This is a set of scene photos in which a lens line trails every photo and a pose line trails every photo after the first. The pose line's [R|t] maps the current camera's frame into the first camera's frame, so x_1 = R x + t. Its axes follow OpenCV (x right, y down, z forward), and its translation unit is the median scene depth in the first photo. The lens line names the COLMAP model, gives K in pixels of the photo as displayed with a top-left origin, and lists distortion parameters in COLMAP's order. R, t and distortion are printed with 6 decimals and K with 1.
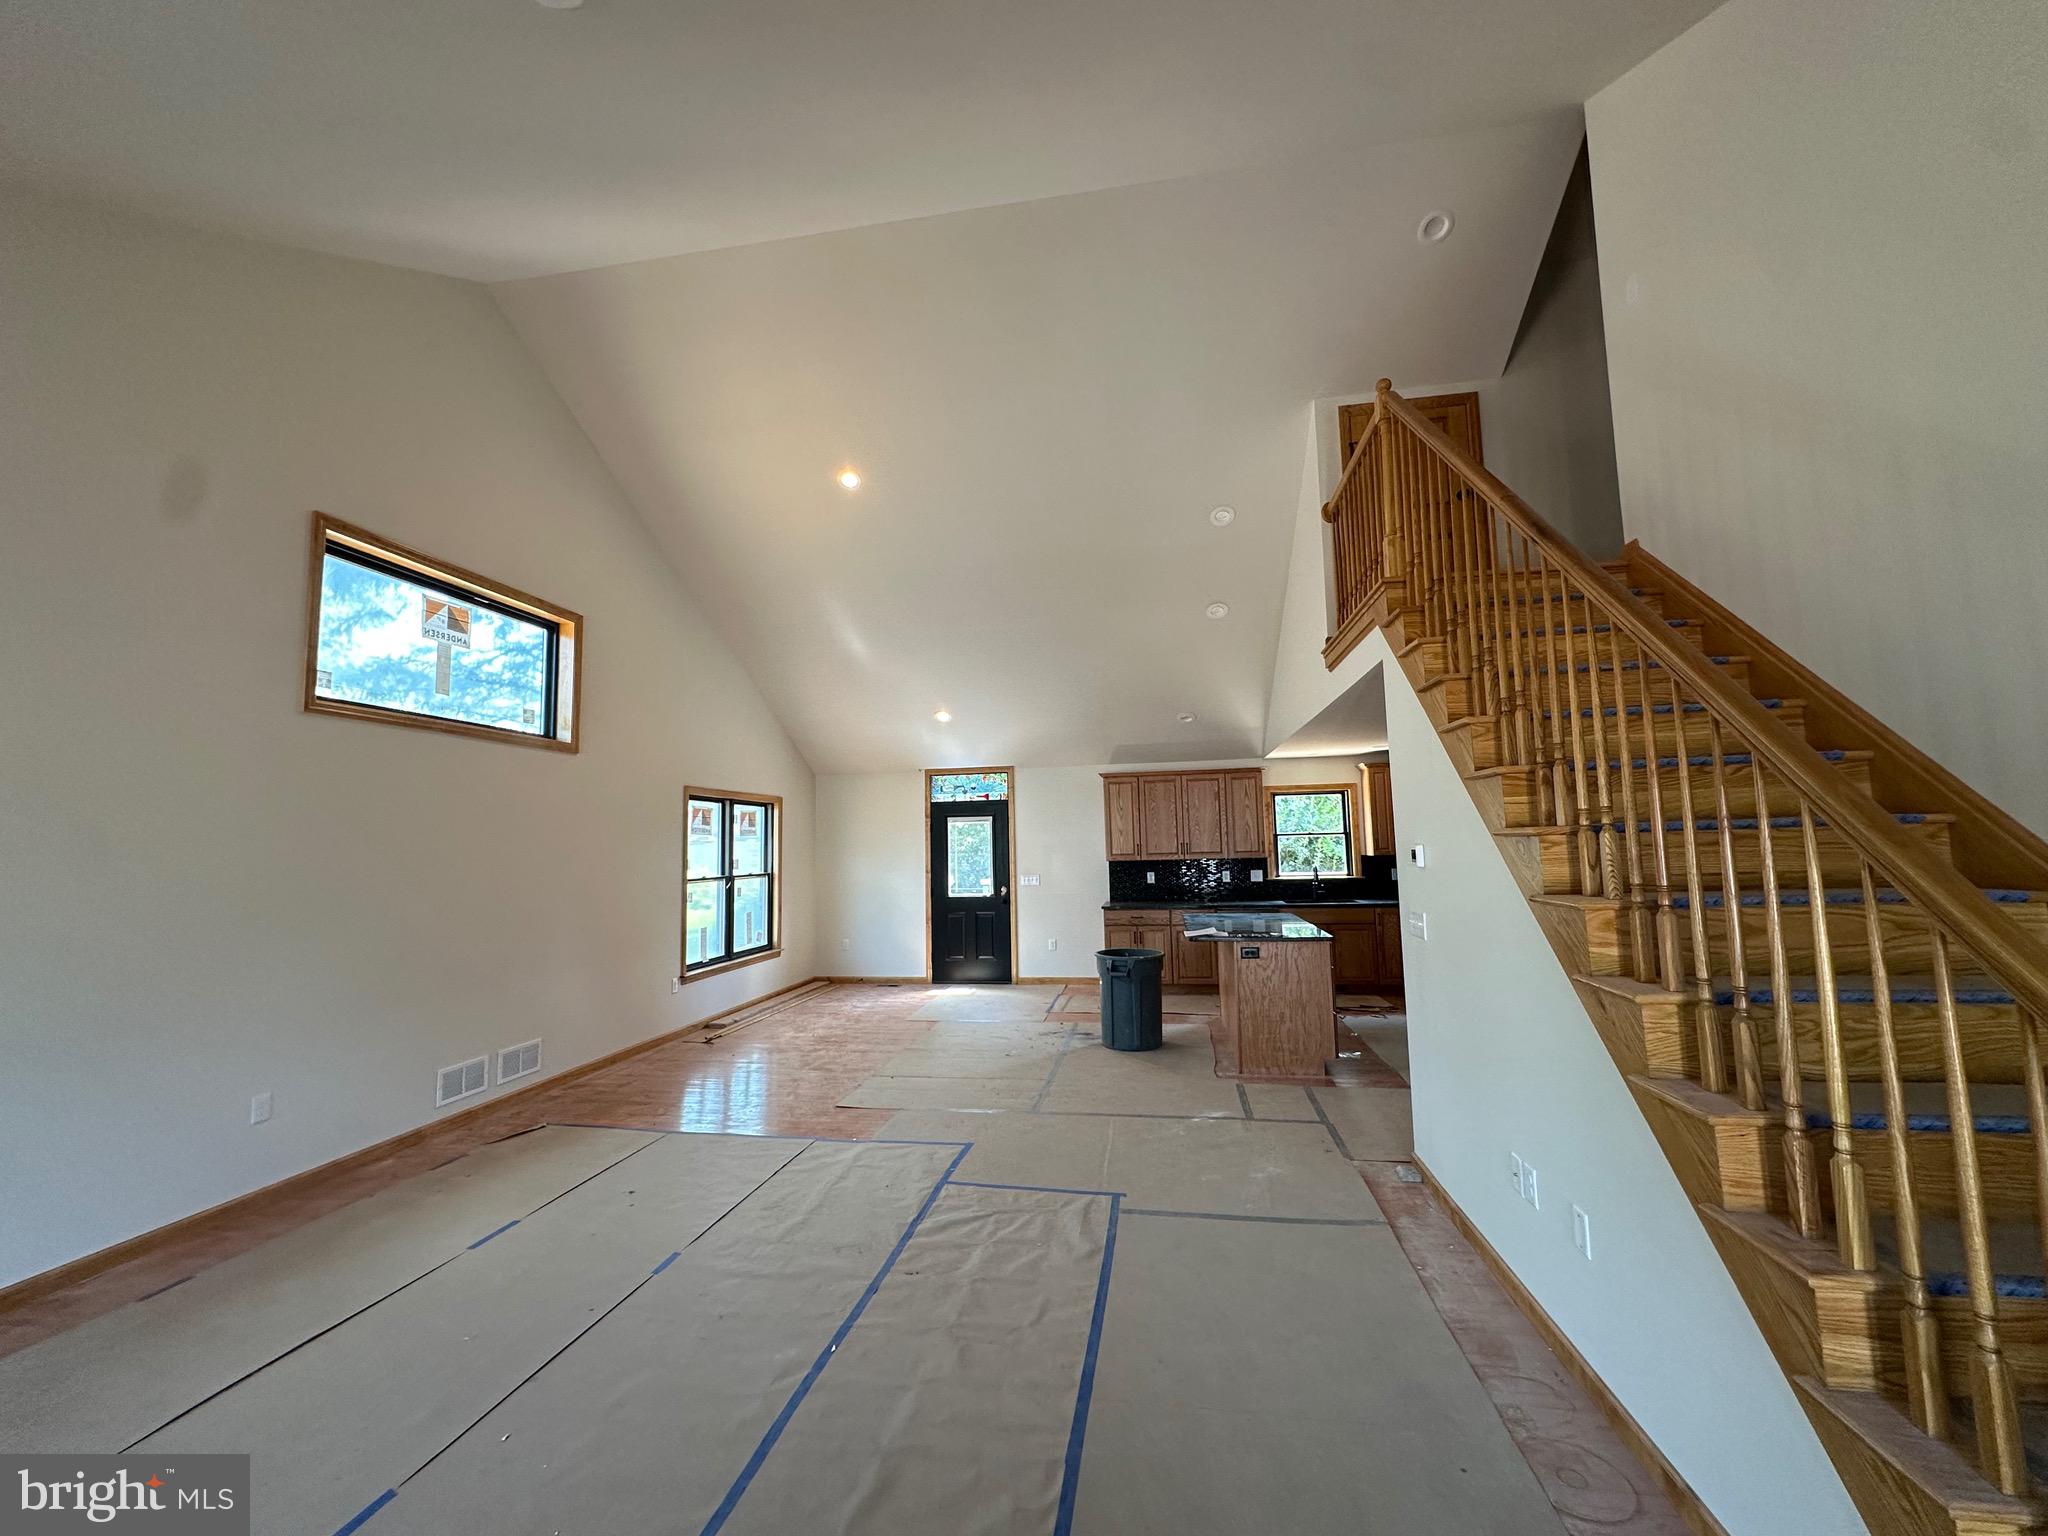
lens RADIAL K [[820.8, 0, 1021.6], [0, 820.8, 768.4], [0, 0, 1]] dist [-0.007117, 0.002048]
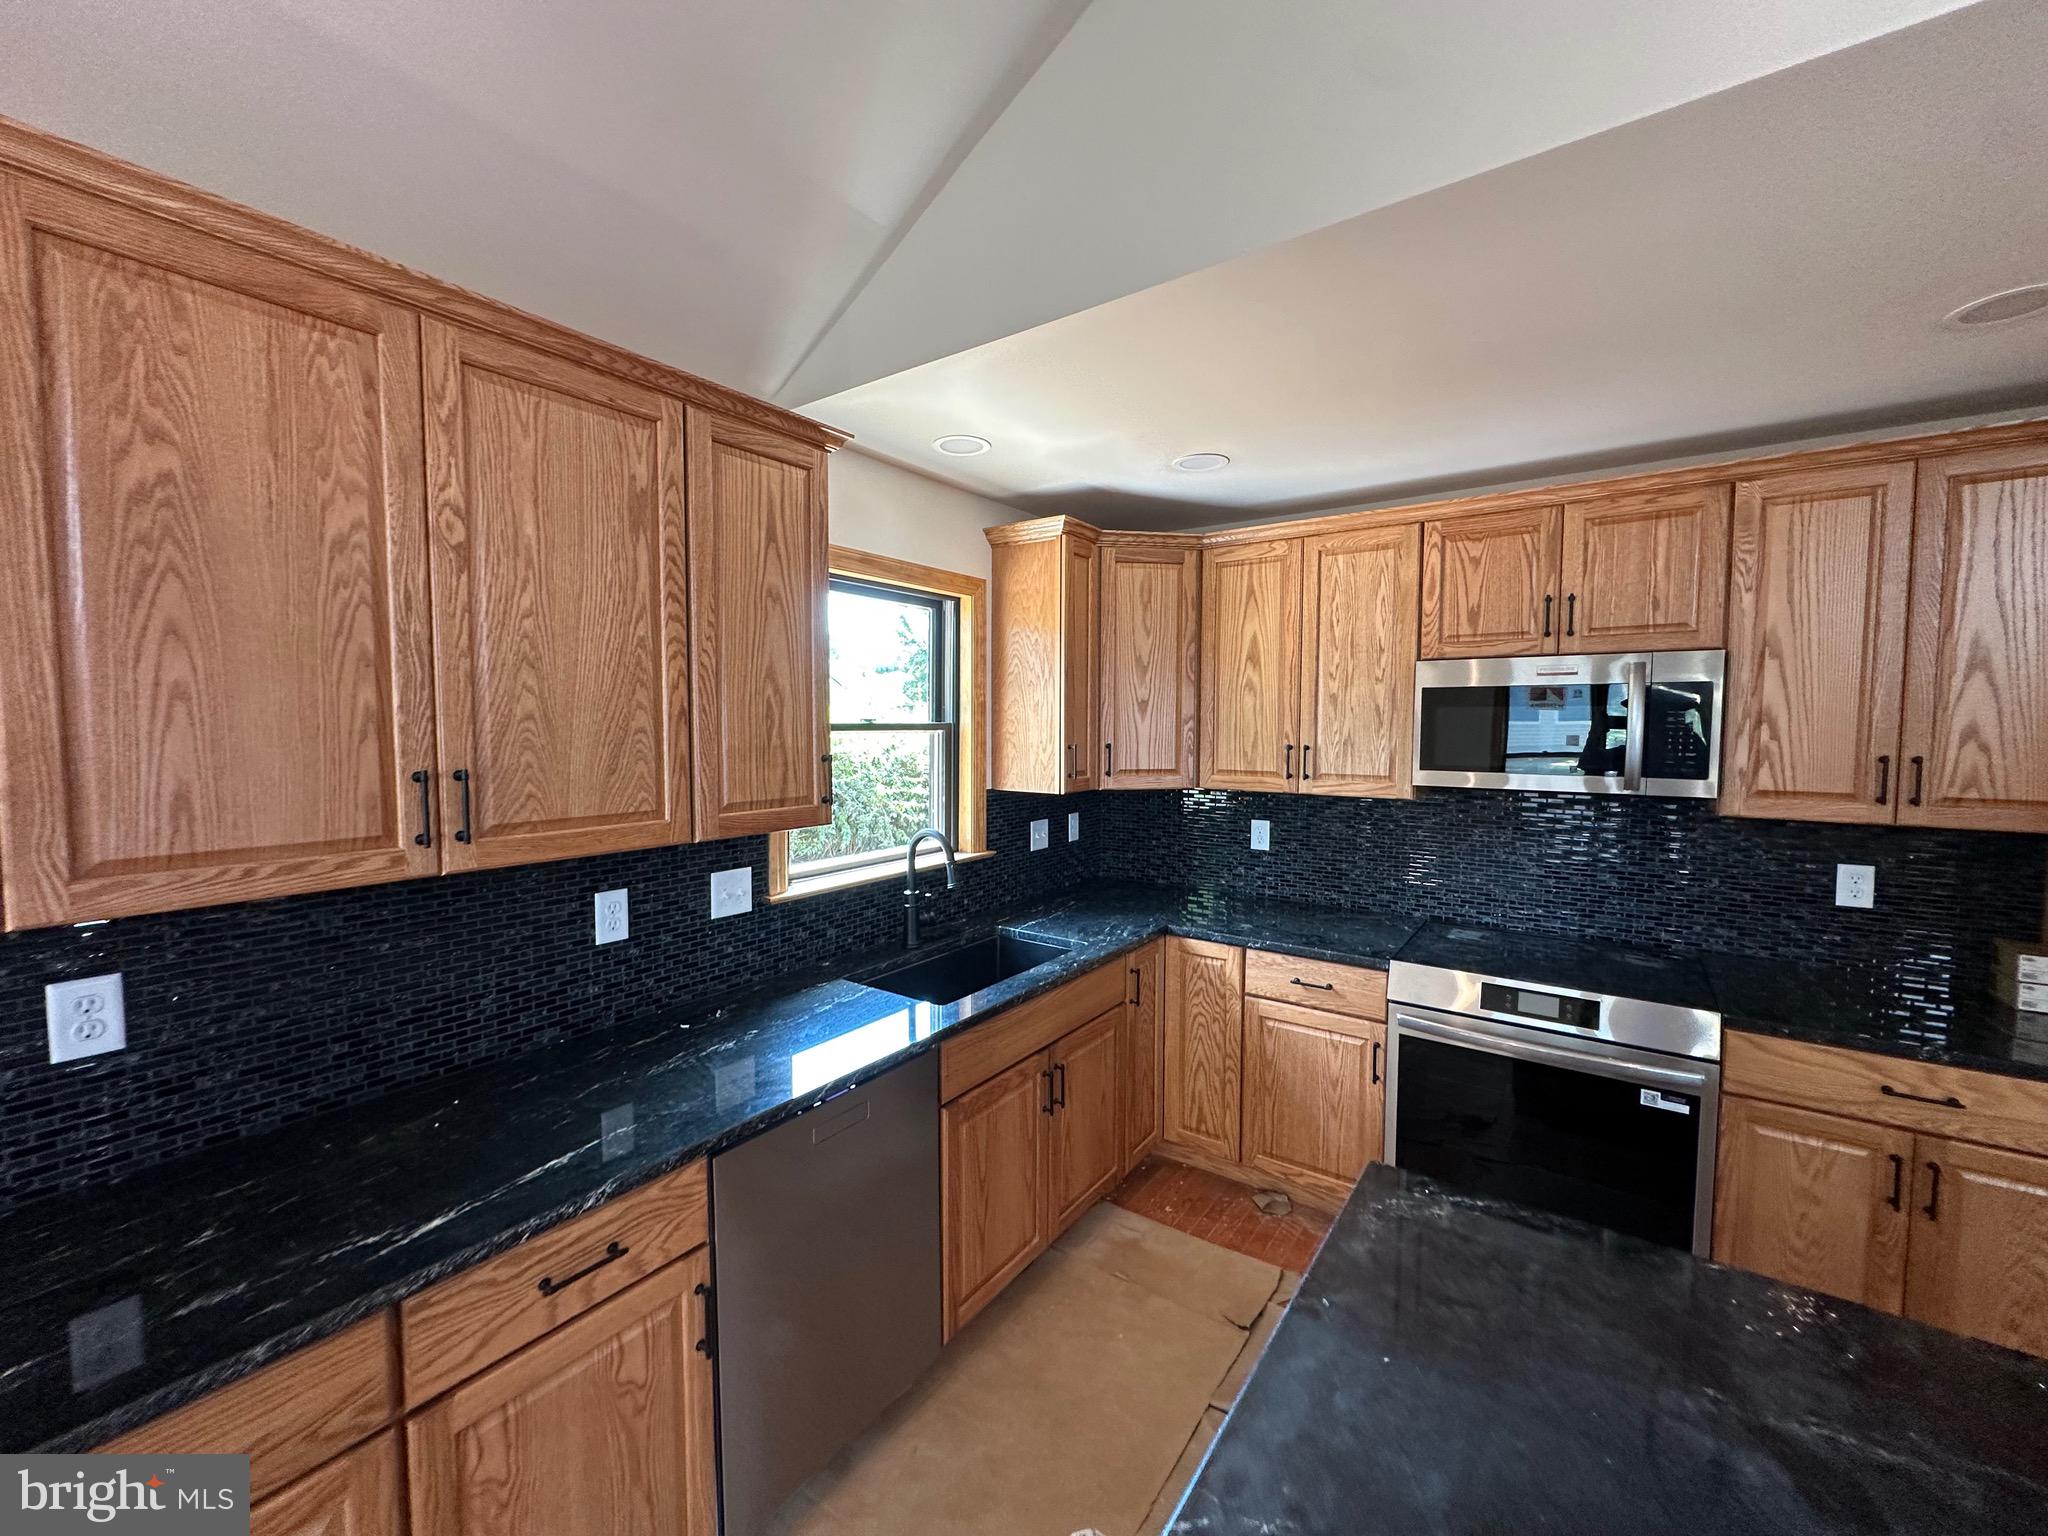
lens RADIAL K [[820.8, 0, 1021.3], [0, 820.8, 768.3], [0, 0, 1]] dist [-0.007117, 0.002048]
pose [[0.439291, -0.027741, 0.897917, 0.178980], [-0.095452, 0.992424, 0.077359, 0.112486], [-0.893260, -0.119691, 0.433314, 1.378812]]
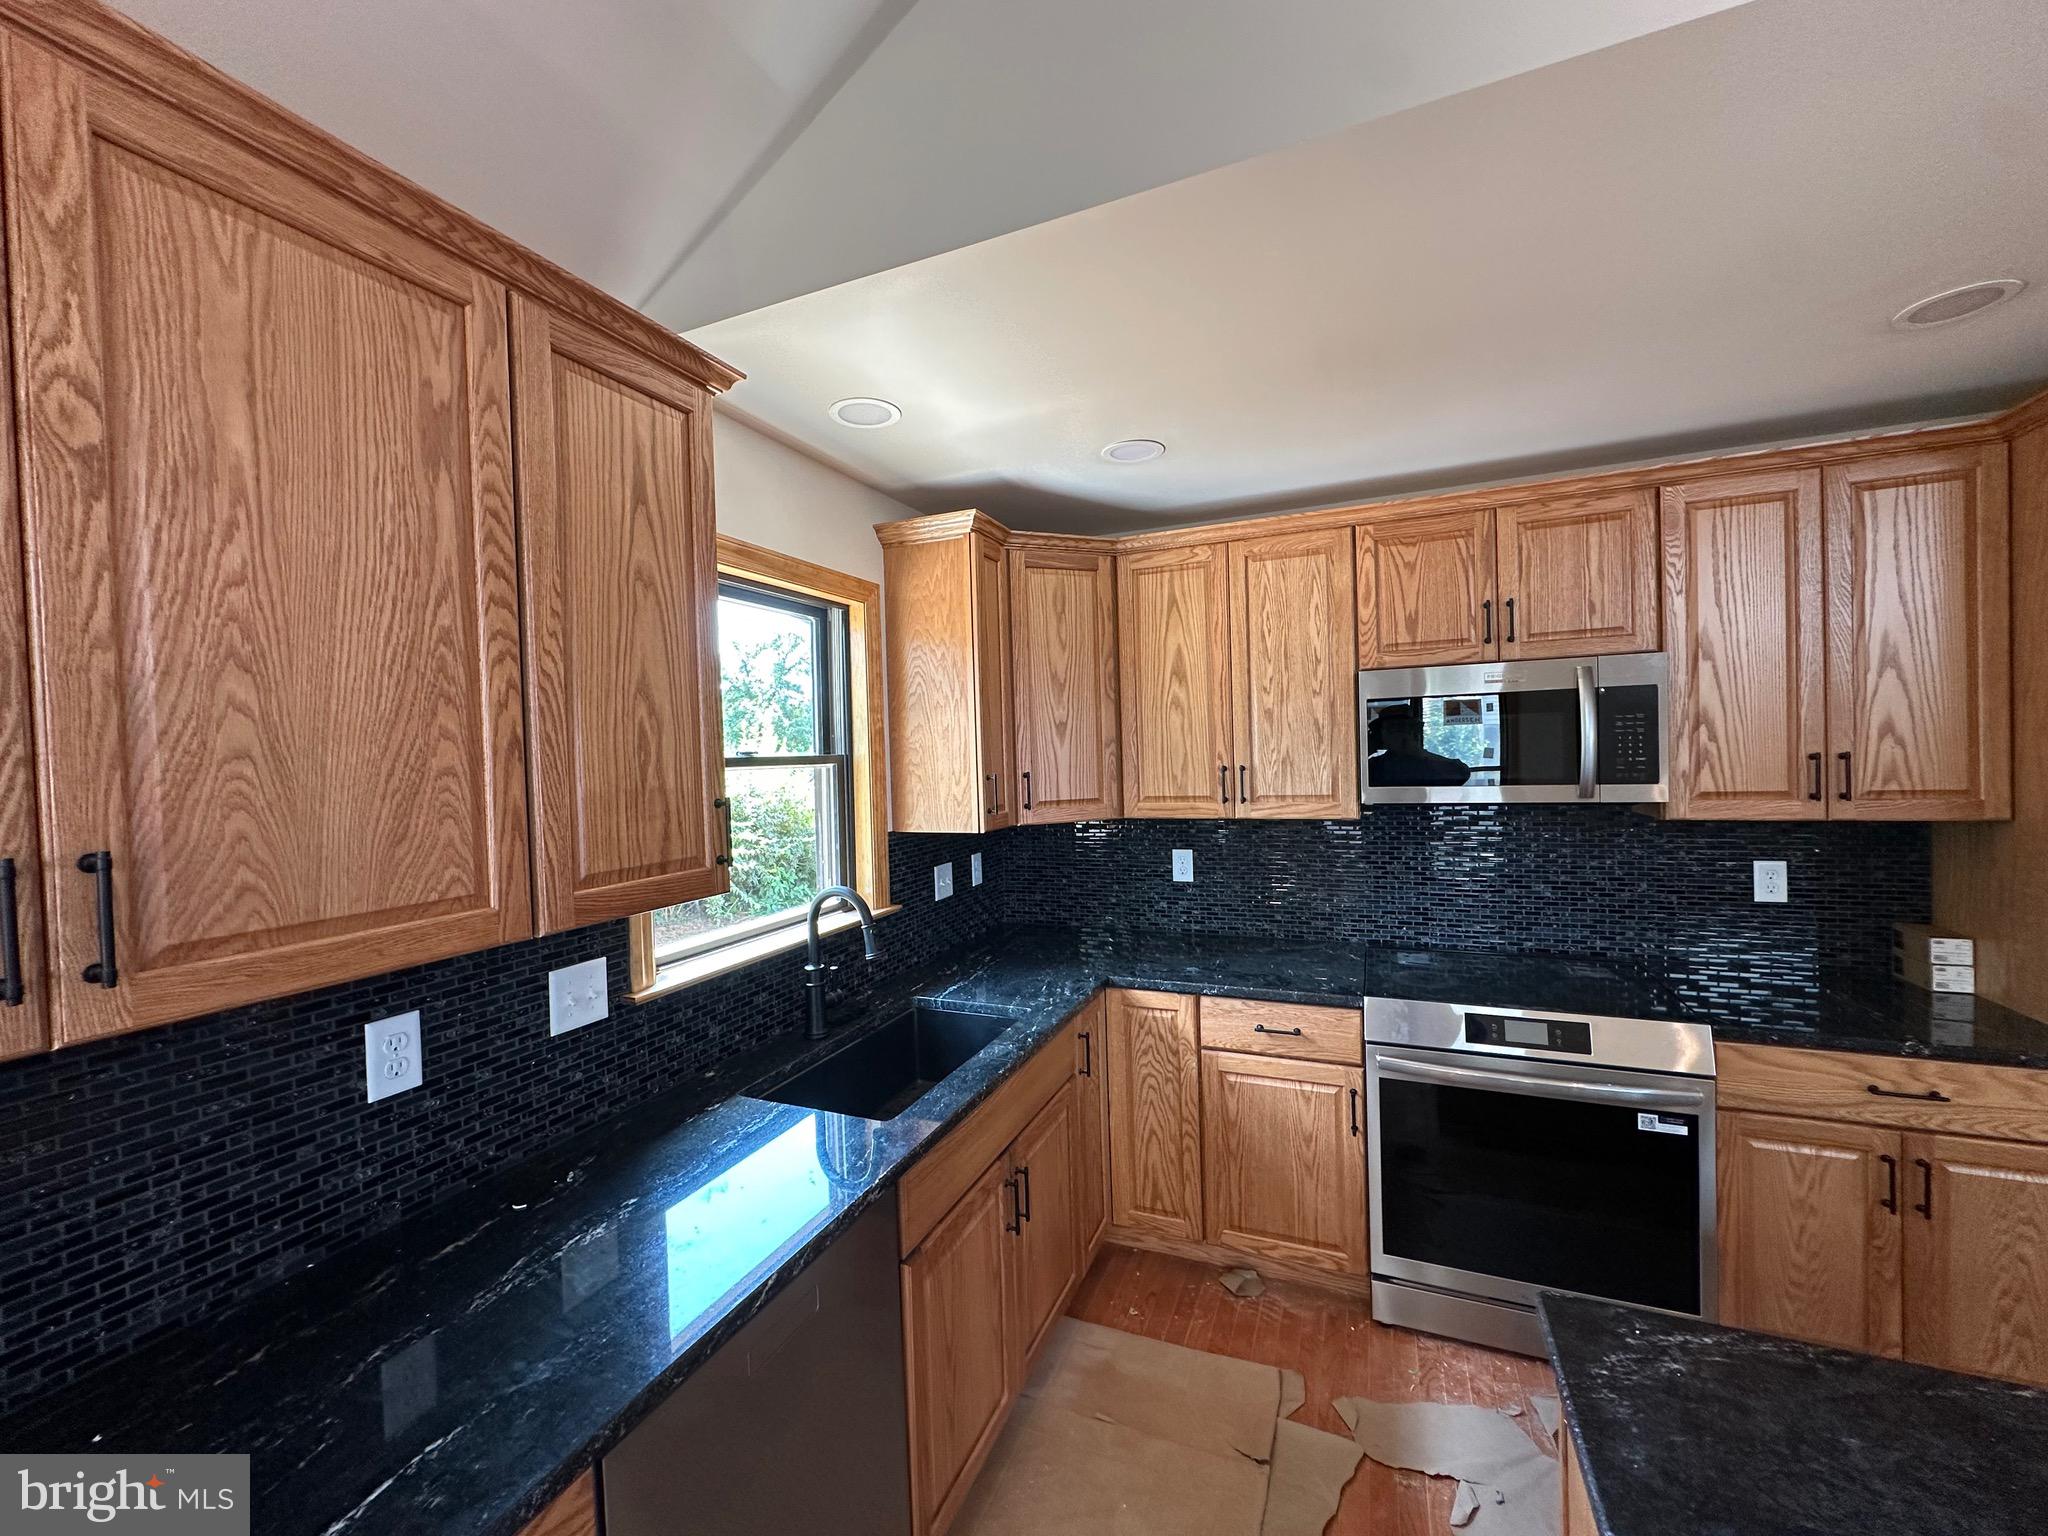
lens RADIAL K [[820.8, 0, 1023.9], [0, 820.8, 767.6], [0, 0, 1]] dist [-0.007117, 0.002048]
pose [[0.234528, -0.002239, 0.972107, 0.232874], [-0.064379, 0.997766, 0.017830, 0.122135], [-0.969975, -0.066765, 0.233860, 1.459355]]
